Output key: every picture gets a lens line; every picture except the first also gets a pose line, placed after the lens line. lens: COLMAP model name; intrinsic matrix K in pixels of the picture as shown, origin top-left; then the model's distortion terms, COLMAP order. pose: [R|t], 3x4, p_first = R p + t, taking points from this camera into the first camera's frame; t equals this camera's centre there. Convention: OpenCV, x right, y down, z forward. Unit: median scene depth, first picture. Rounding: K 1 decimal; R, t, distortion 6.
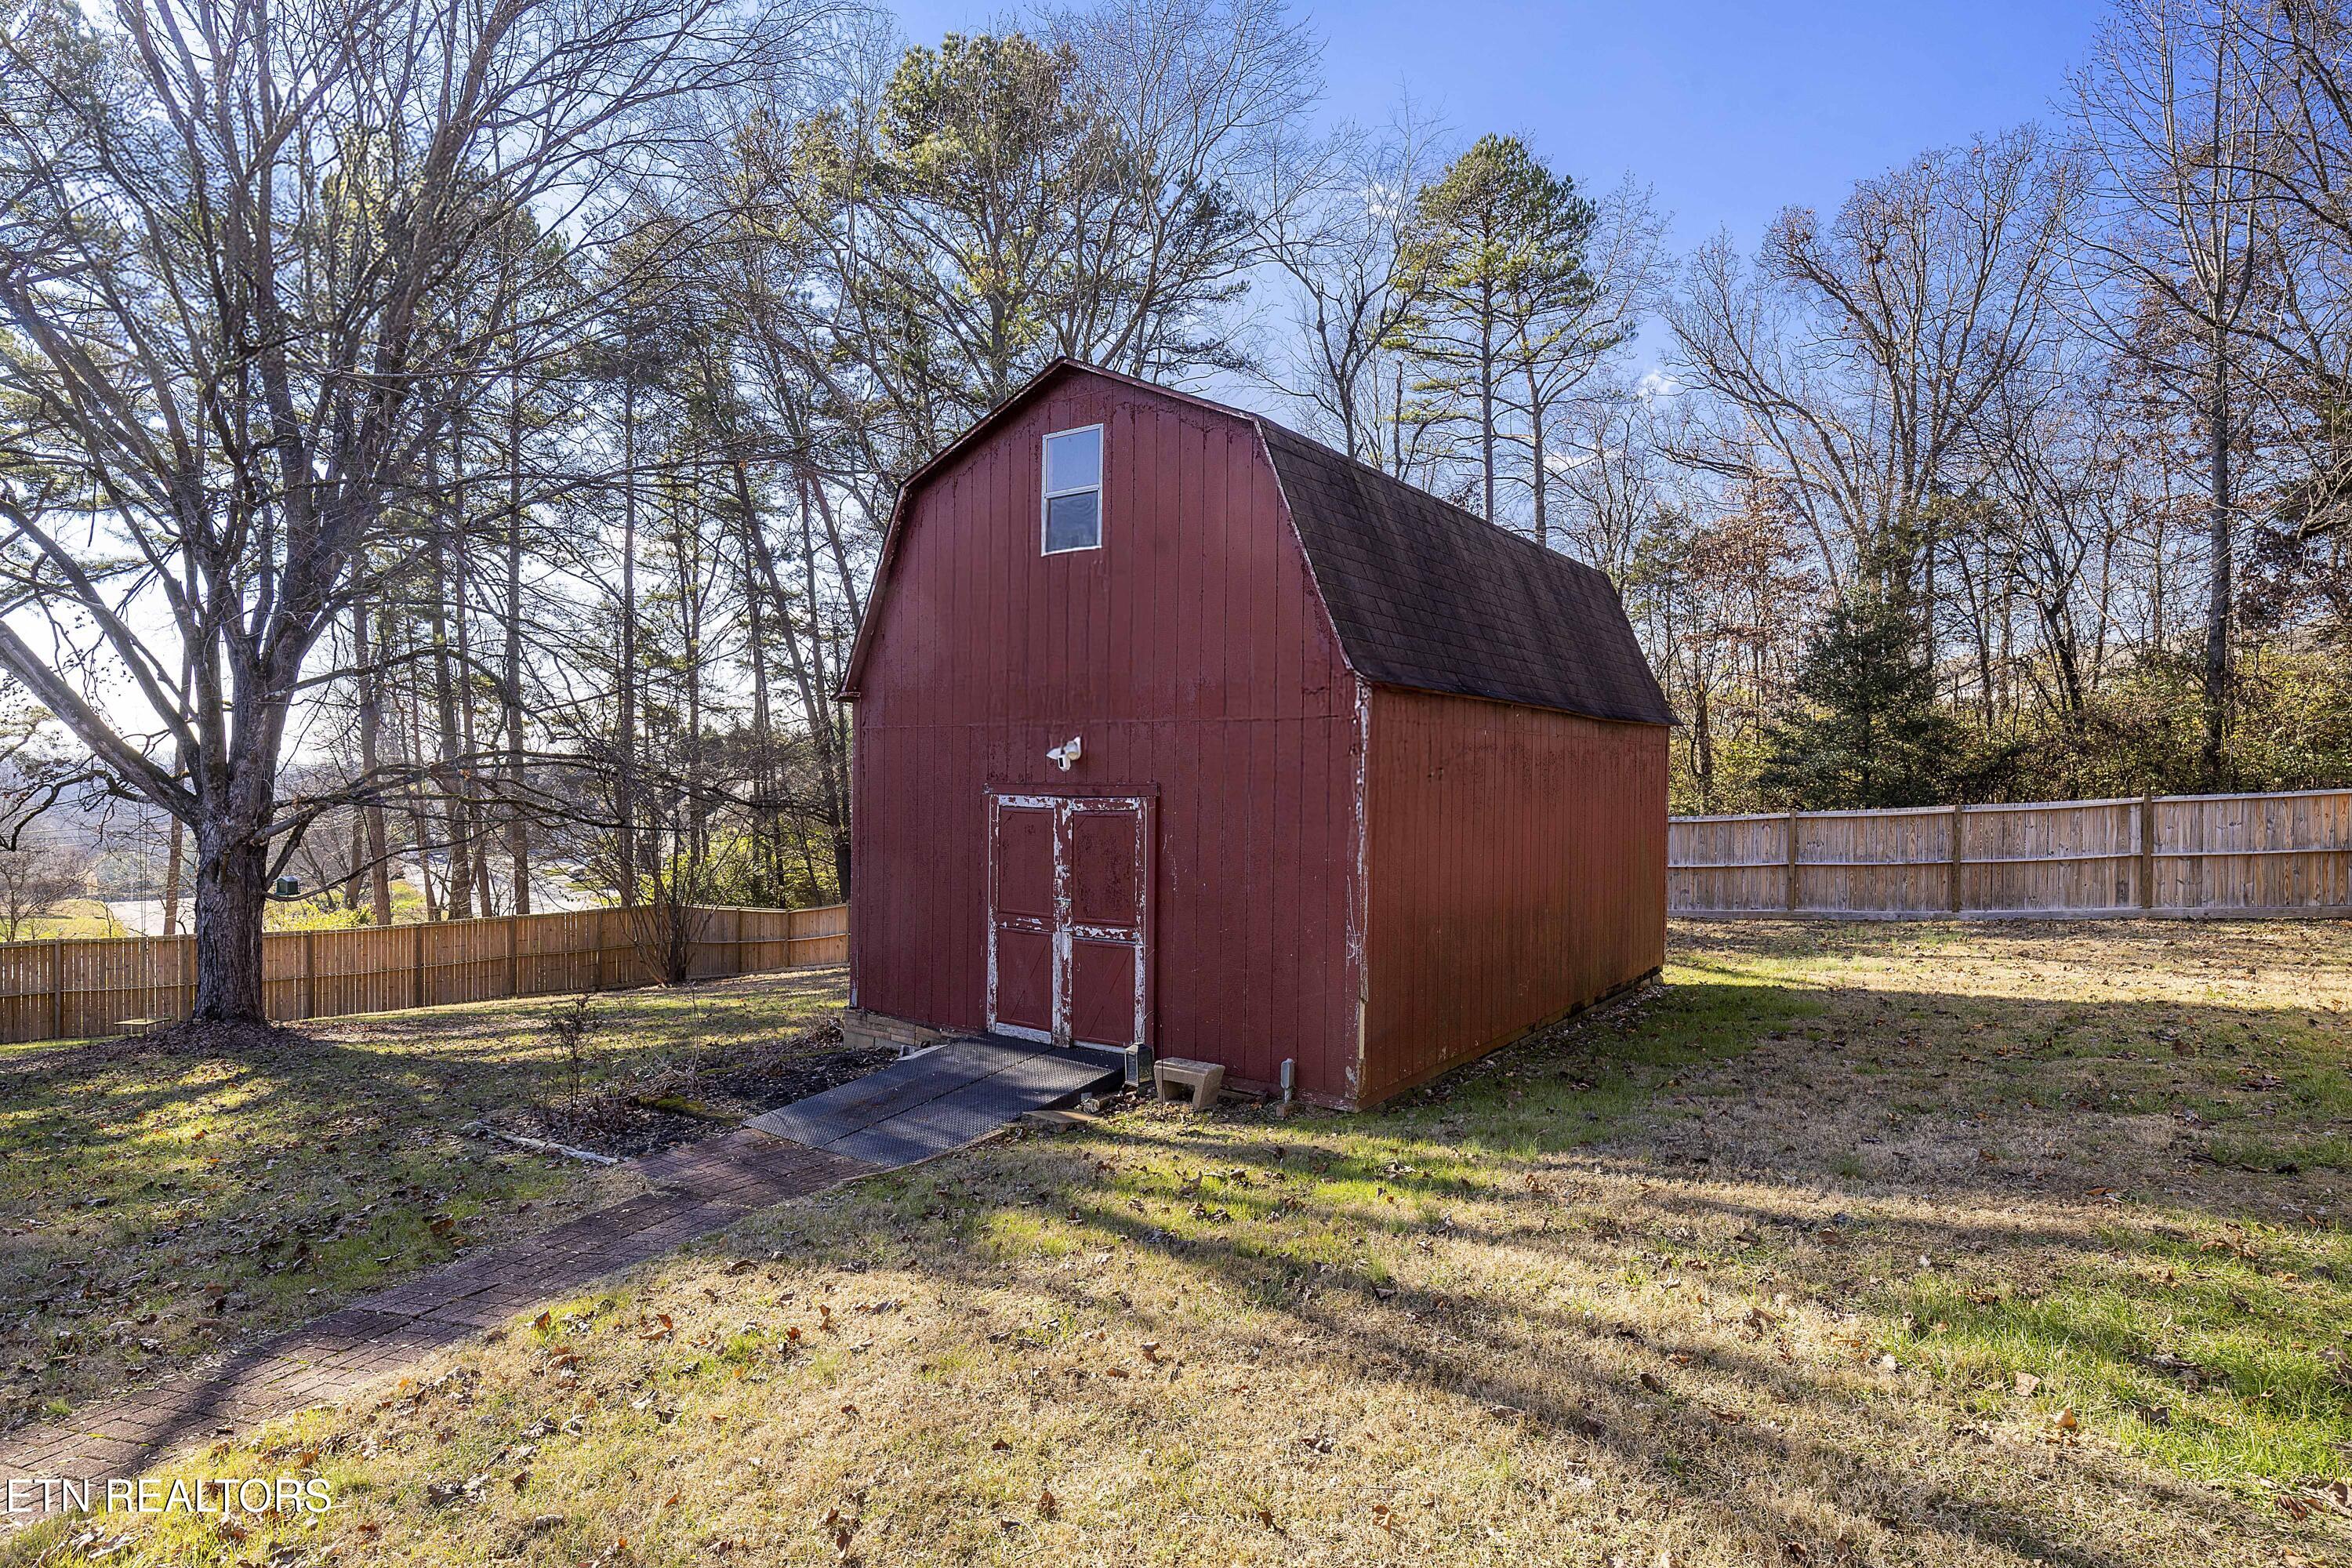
lens RADIAL K [[1220.5, 0, 1175.0], [0, 1220.5, 785.7], [0, 0, 1]] dist [-0.005905, -0.000018]
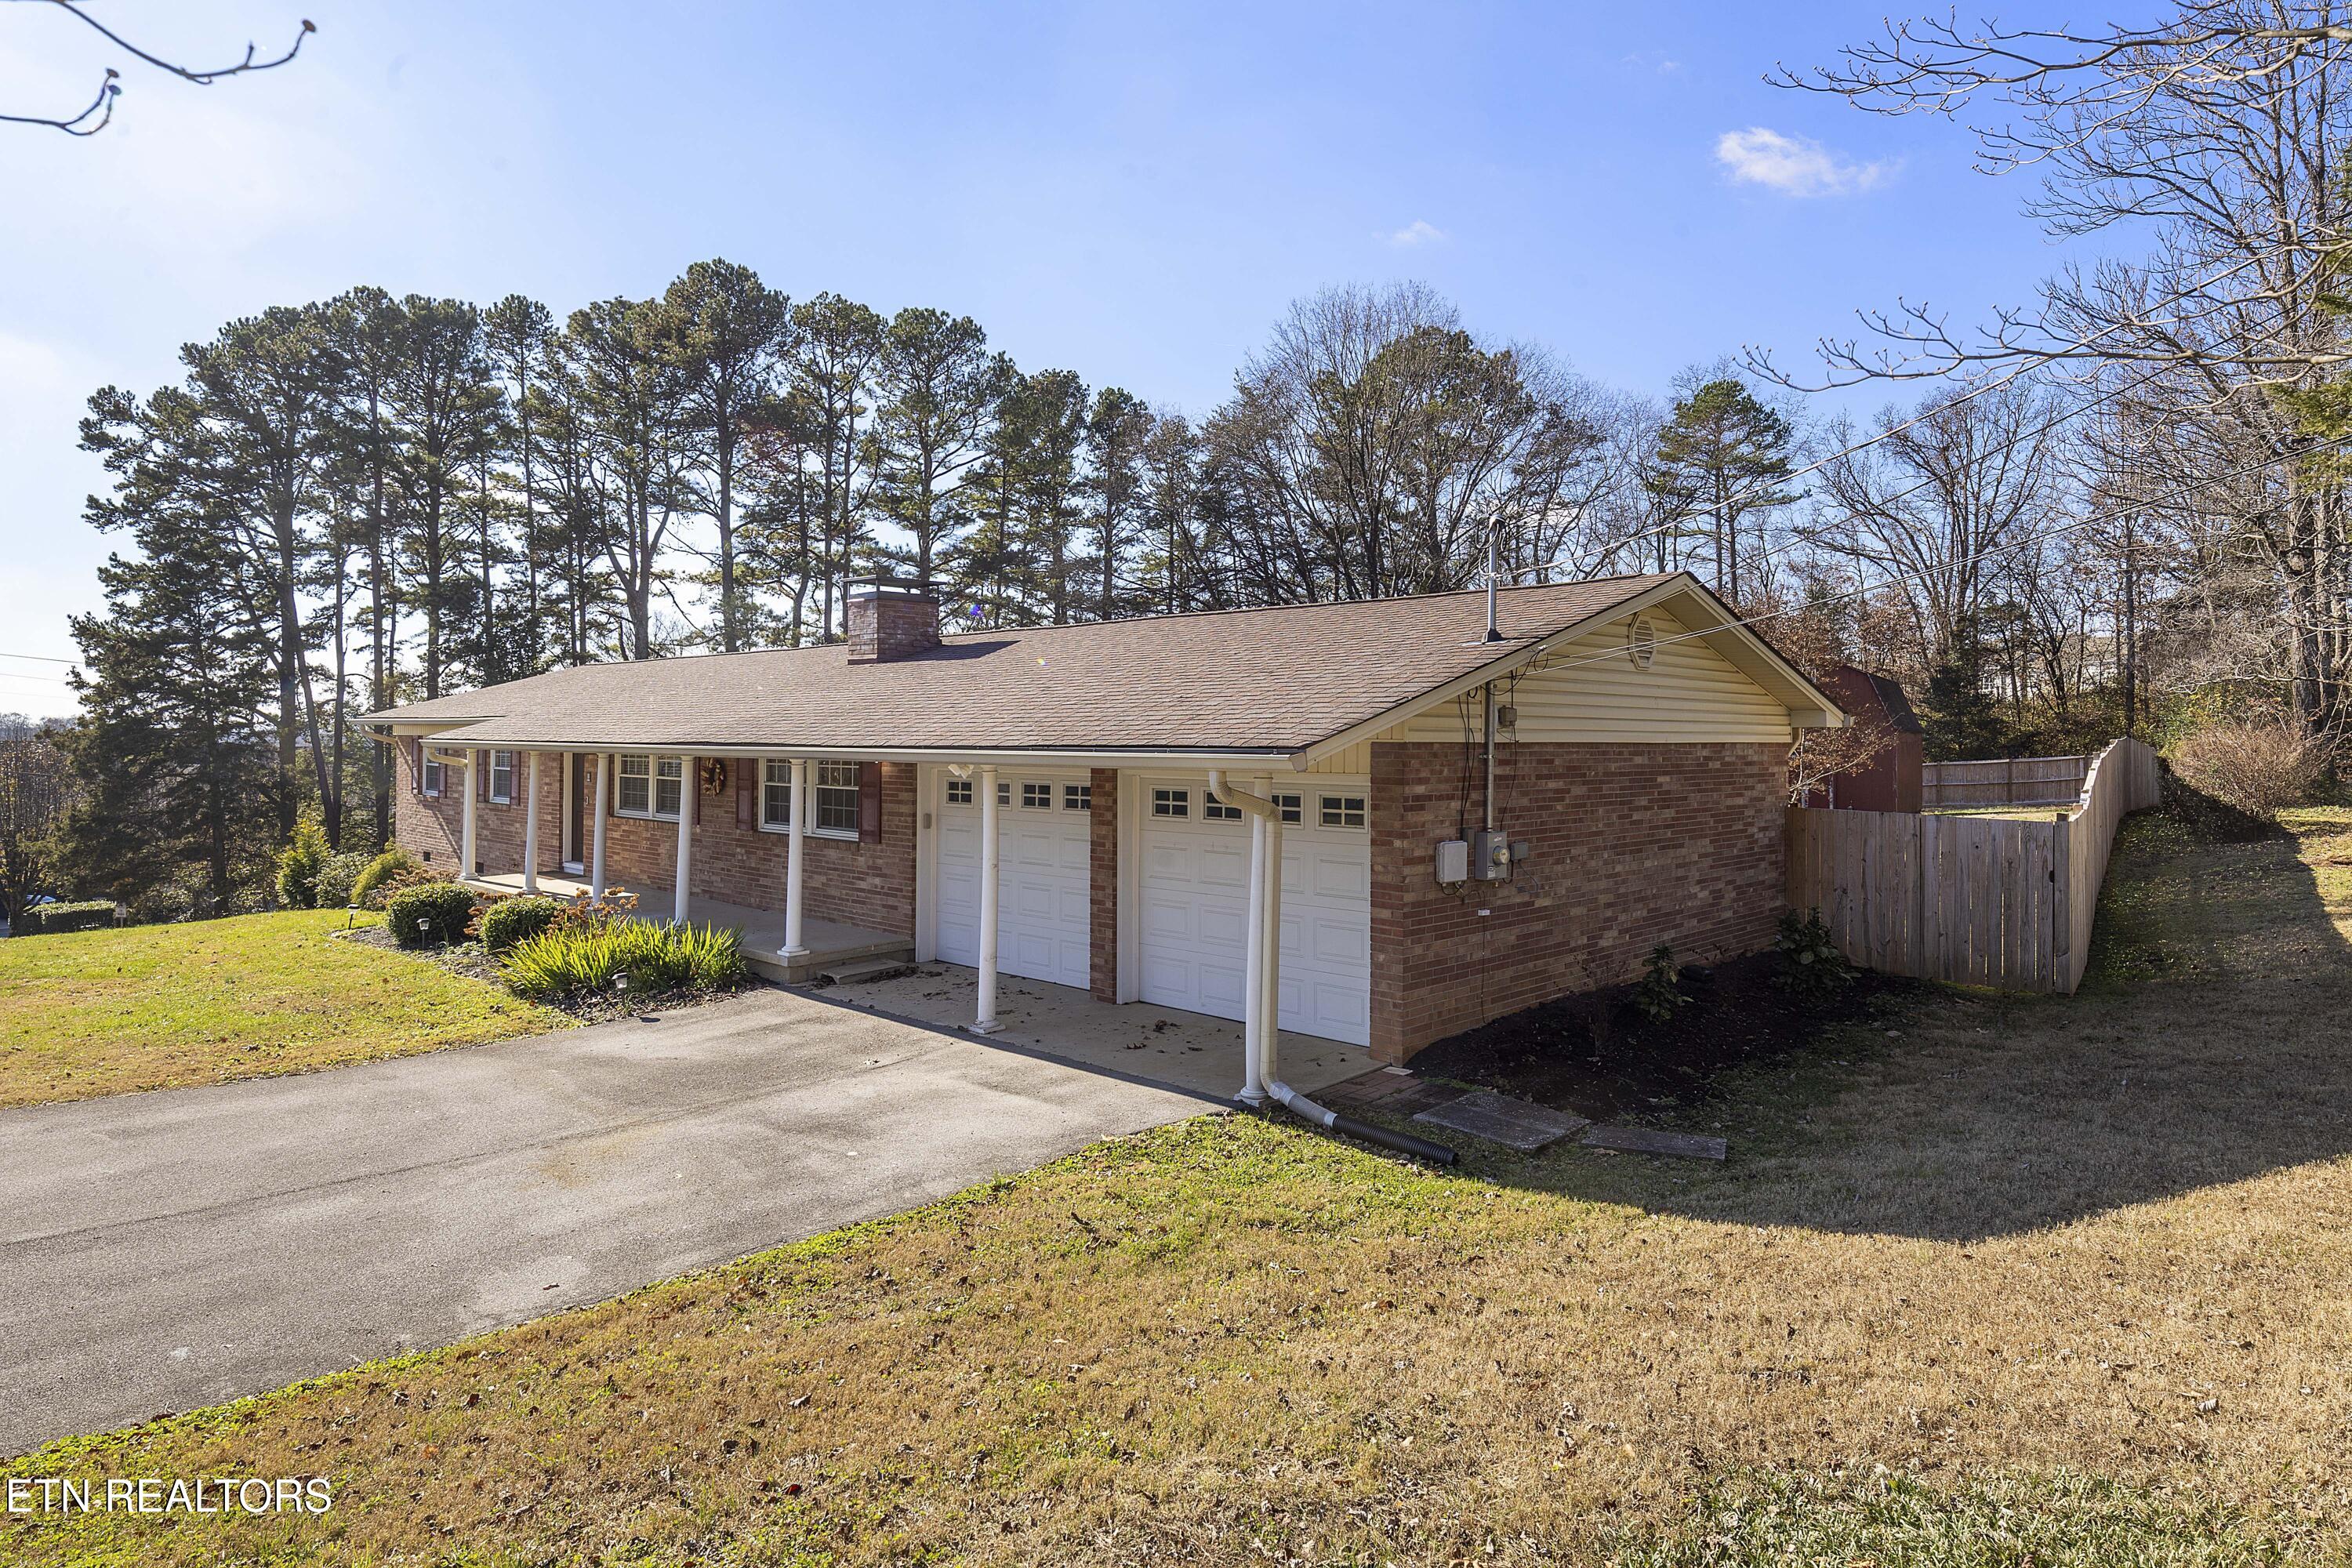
lens RADIAL K [[1303.3, 0, 1142.9], [0, 1303.3, 737.7], [0, 0, 1]] dist [0.002607, 0.000568]
pose [[0.999919, -0.009390, 0.008568, -0.715155], [0.009541, 0.999797, -0.017720, 0.003020], [-0.008399, 0.017800, 0.999806, -1.022657]]
